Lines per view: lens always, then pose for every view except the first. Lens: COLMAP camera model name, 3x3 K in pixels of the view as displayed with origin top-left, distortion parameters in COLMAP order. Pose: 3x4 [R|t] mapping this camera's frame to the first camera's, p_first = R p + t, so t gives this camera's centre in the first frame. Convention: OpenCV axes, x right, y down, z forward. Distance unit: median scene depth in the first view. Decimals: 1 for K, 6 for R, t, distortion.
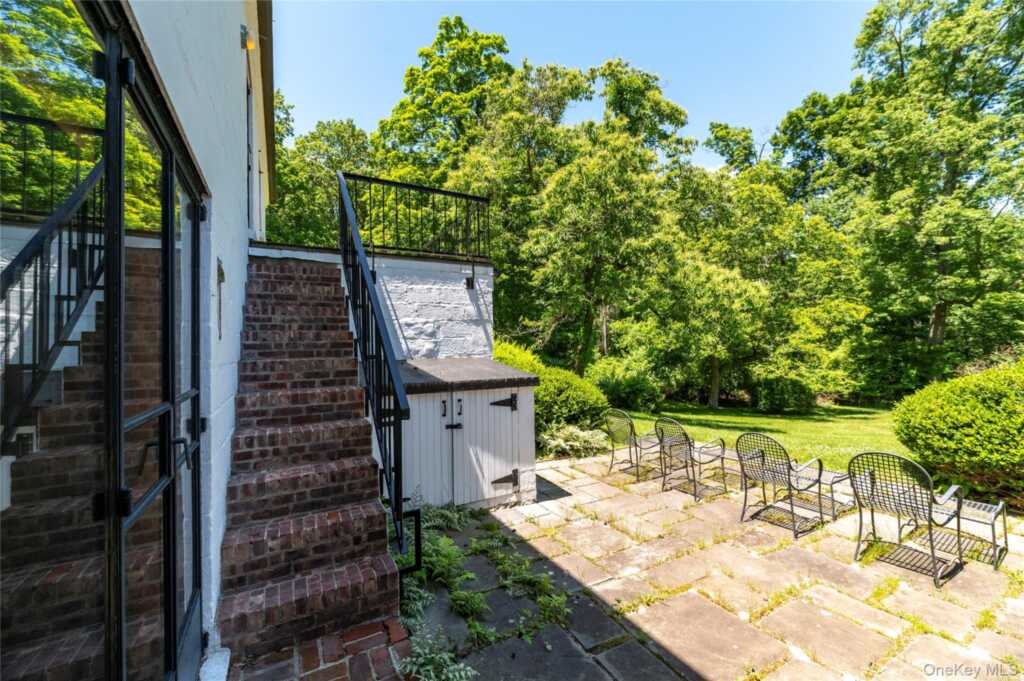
lens RADIAL K [[414.8, 0, 510.9], [0, 414.8, 334.1], [0, 0, 1]] dist [0.000316, -0.000794]
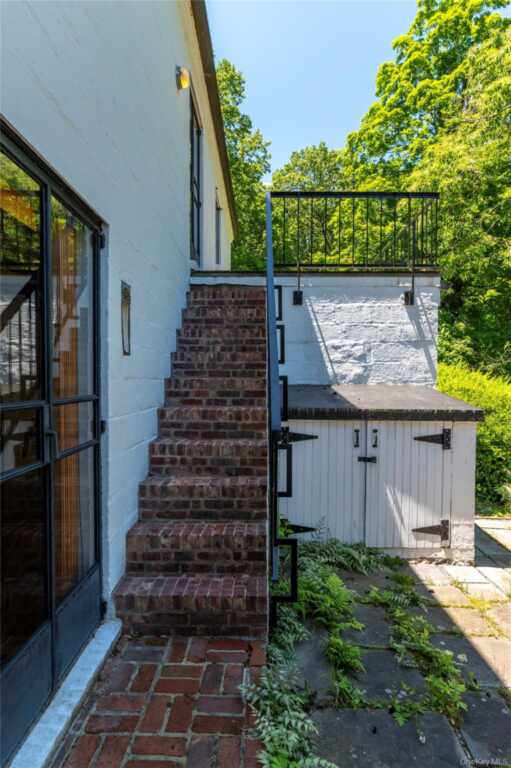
lens RADIAL K [[438.0, 0, 255.2], [0, 438.0, 388.9], [0, 0, 1]] dist [0.004386, -0.003773]
pose [[0.866420, 0.034093, -0.498151, 0.114675], [-0.006107, 0.998315, 0.057702, 0.019396], [0.499279, -0.046951, 0.865168, 0.076954]]
